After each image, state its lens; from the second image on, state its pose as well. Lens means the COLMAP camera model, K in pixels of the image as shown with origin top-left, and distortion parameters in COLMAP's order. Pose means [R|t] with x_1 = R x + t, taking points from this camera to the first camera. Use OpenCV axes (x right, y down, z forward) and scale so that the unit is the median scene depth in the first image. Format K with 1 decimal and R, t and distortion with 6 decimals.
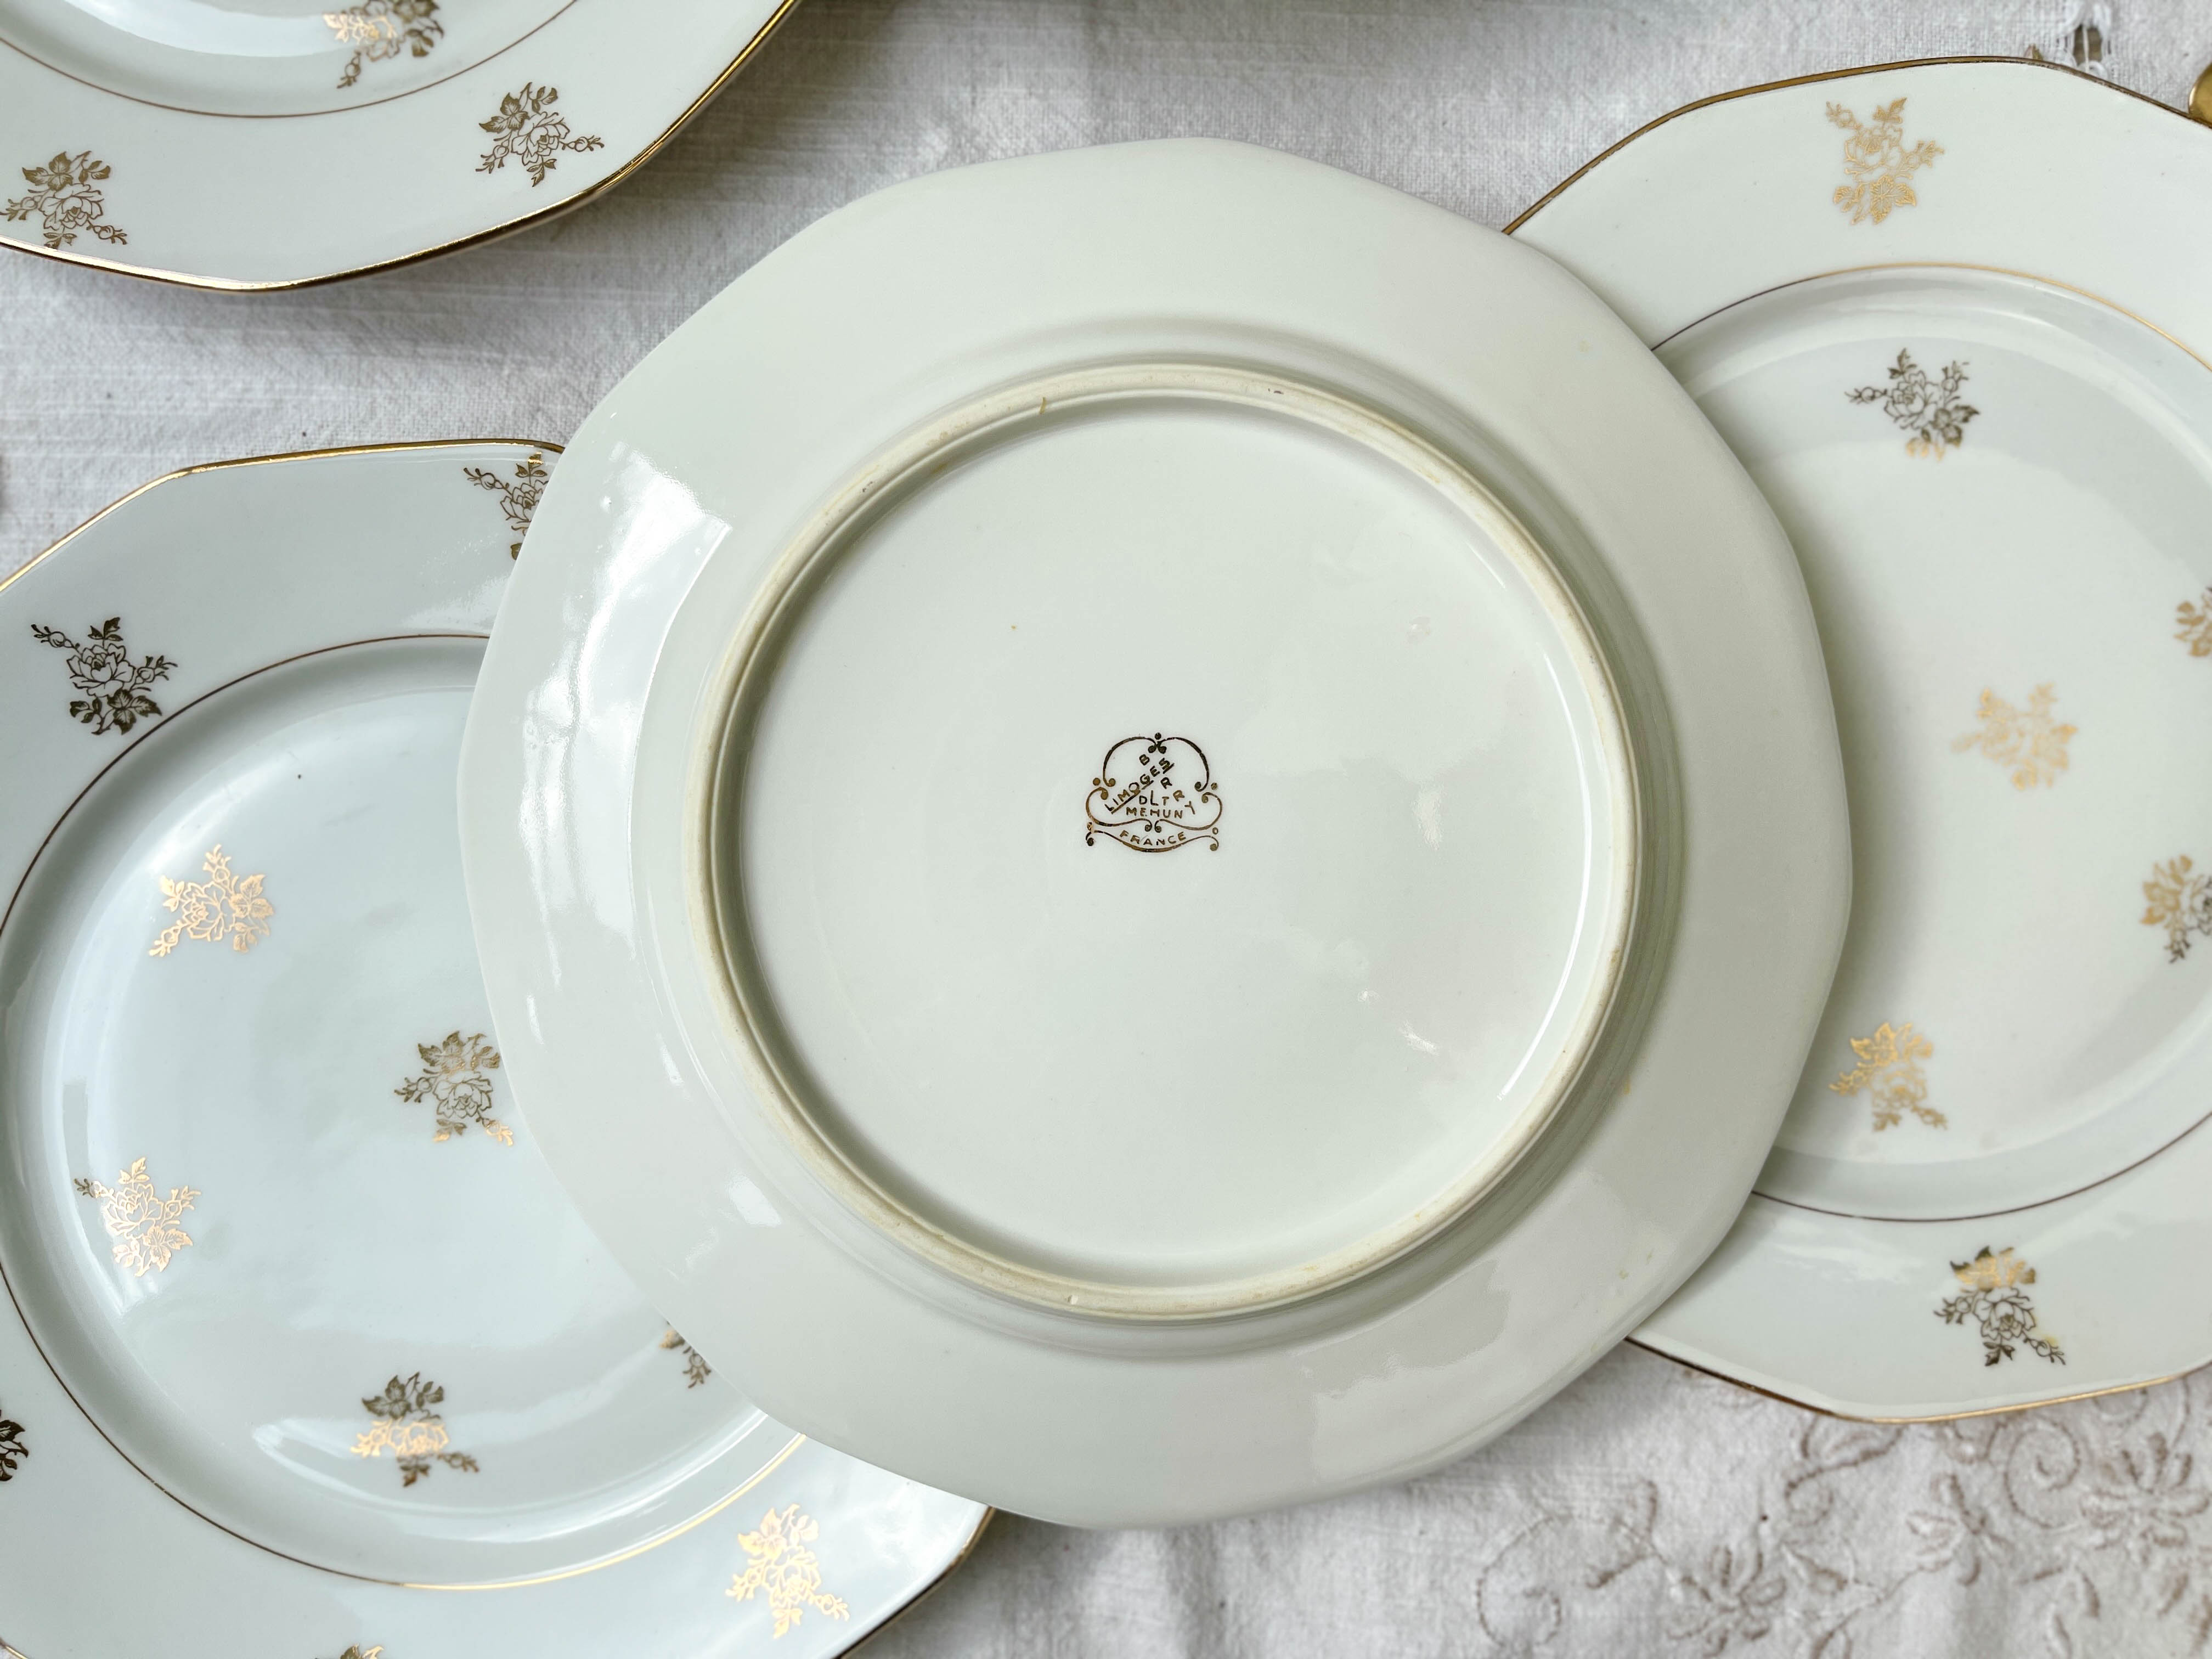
lens RADIAL K [[1713.4, 0, 1121.0], [0, 1713.4, 820.2], [0, 0, 1]] dist [0.068581, -0.122909]
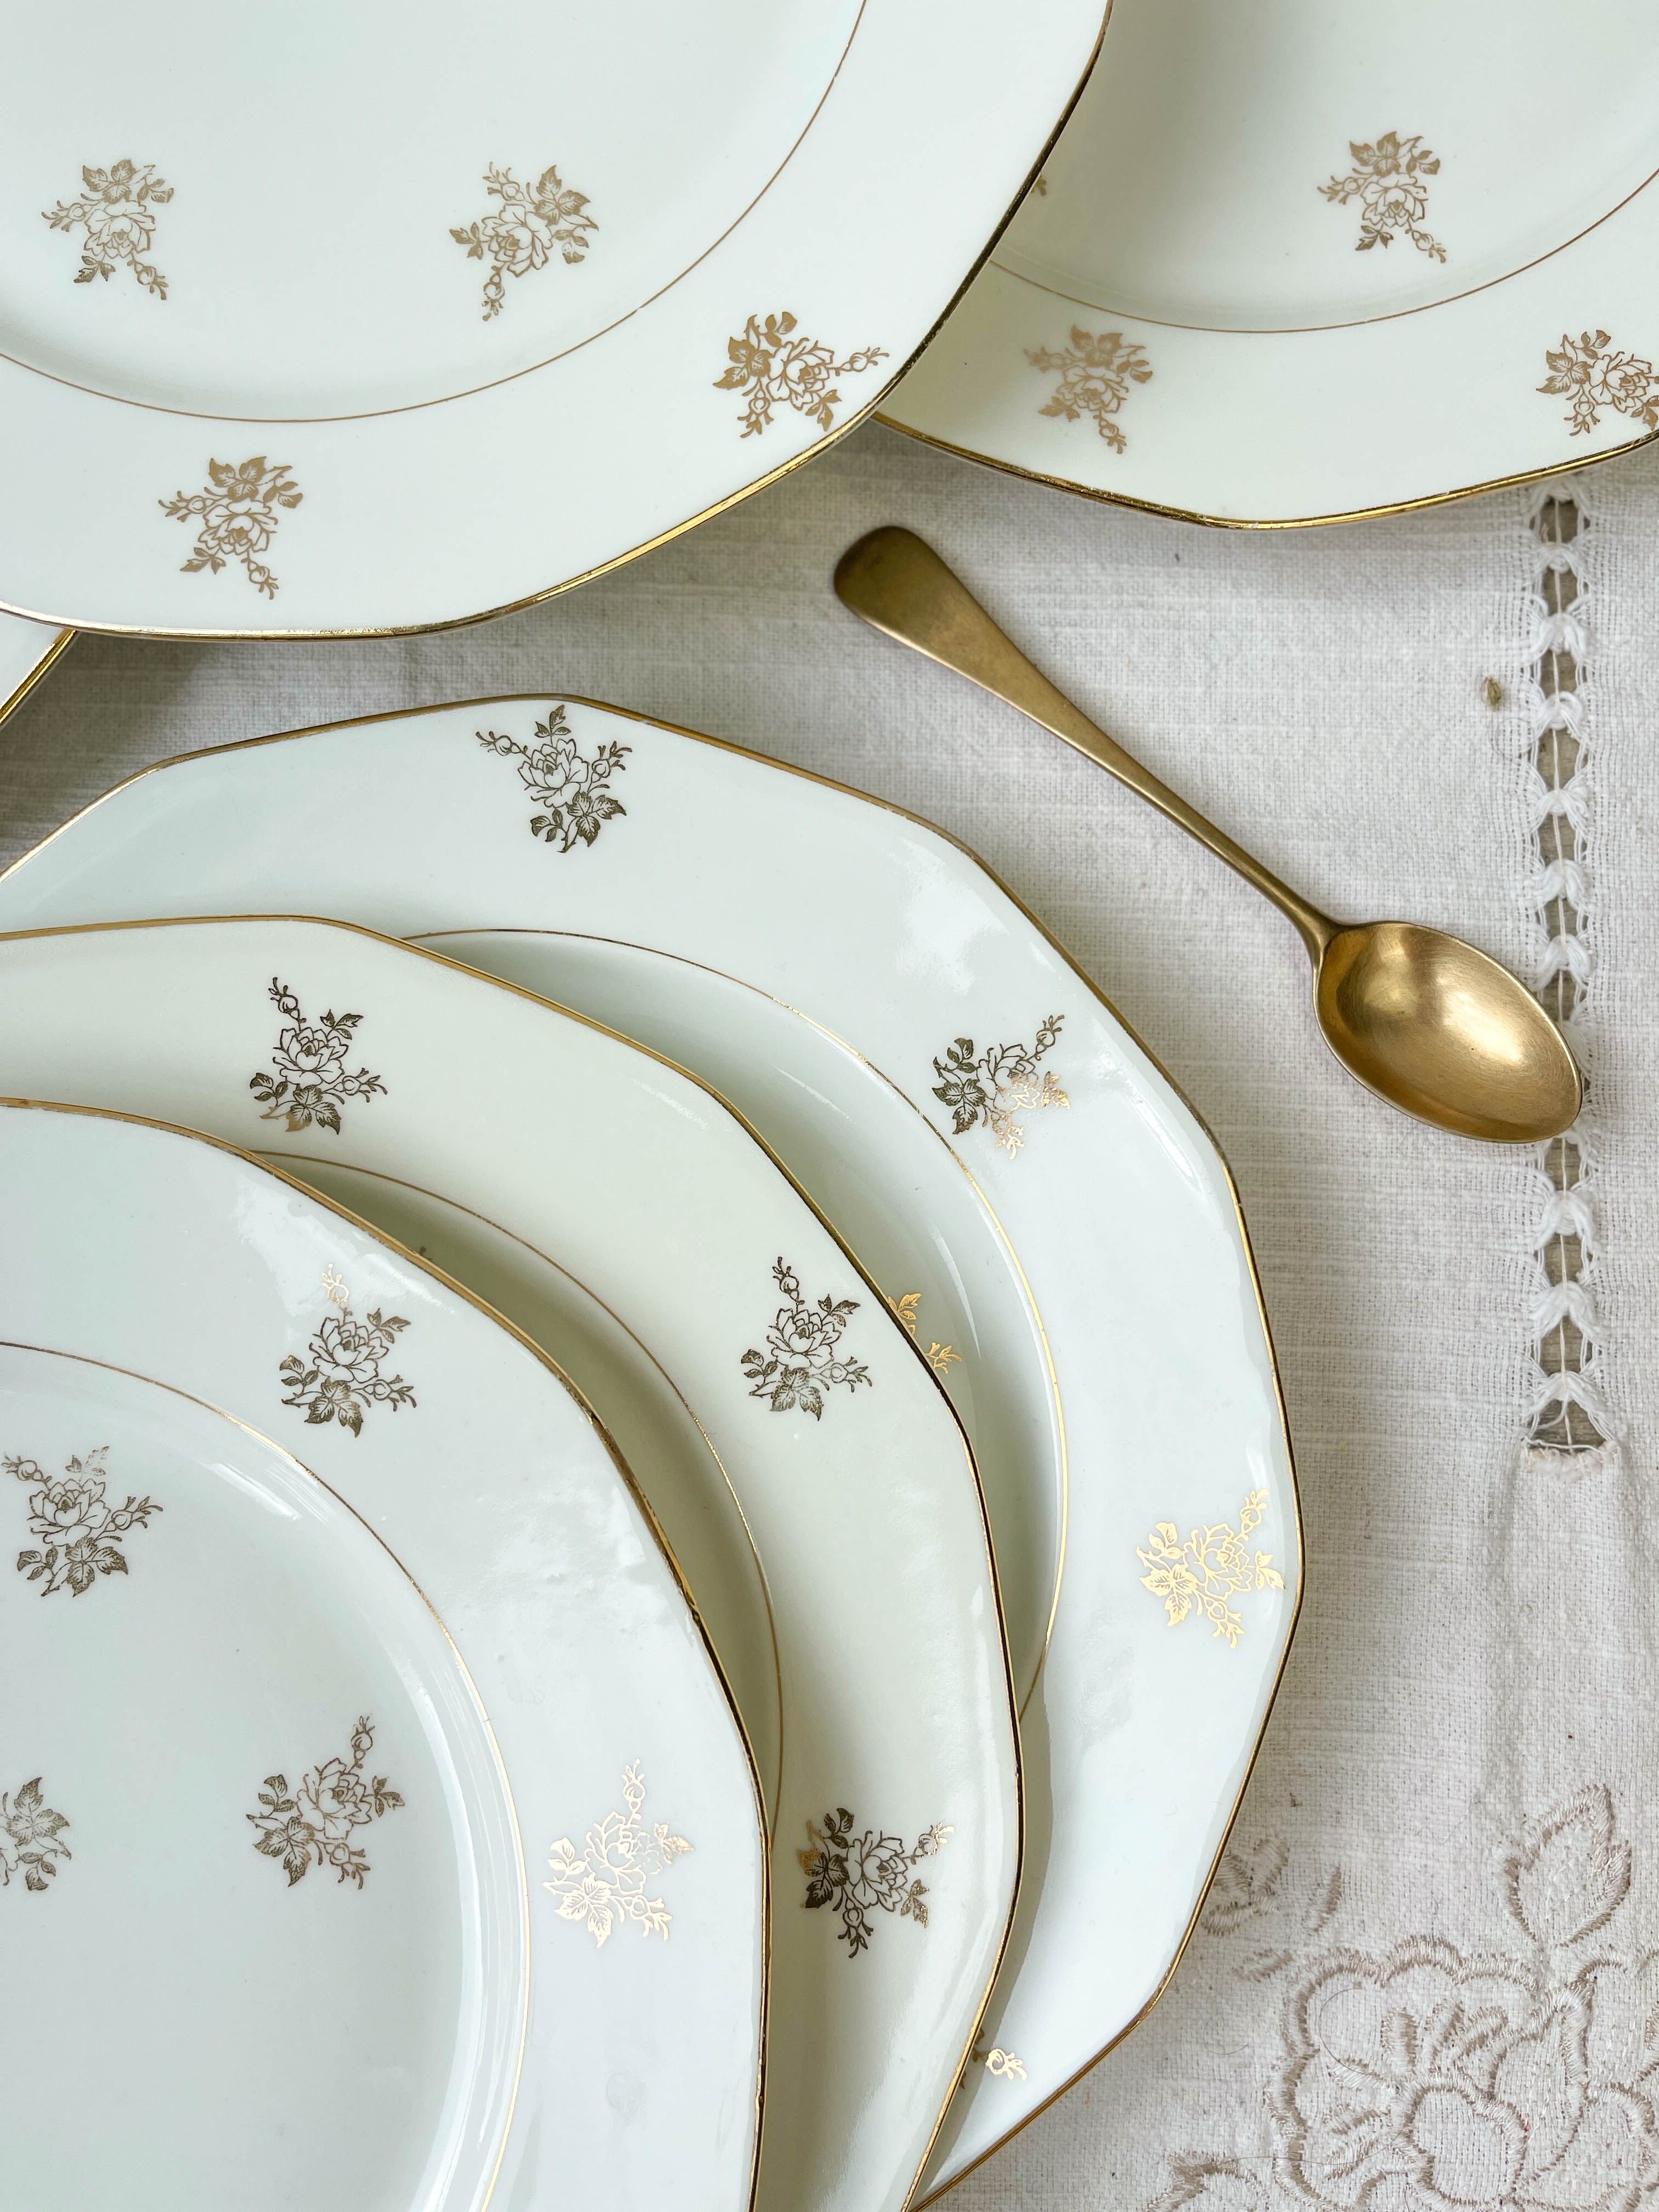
lens RADIAL K [[1713.4, 0, 829.1], [0, 1713.4, 1116.4], [0, 0, 1]] dist [0.068581, -0.122909]
pose [[0.999360, -0.012973, -0.033336, 0.226074], [0.010407, 0.997051, -0.076027, -0.168754], [0.034224, 0.075631, 0.996548, 0.139164]]
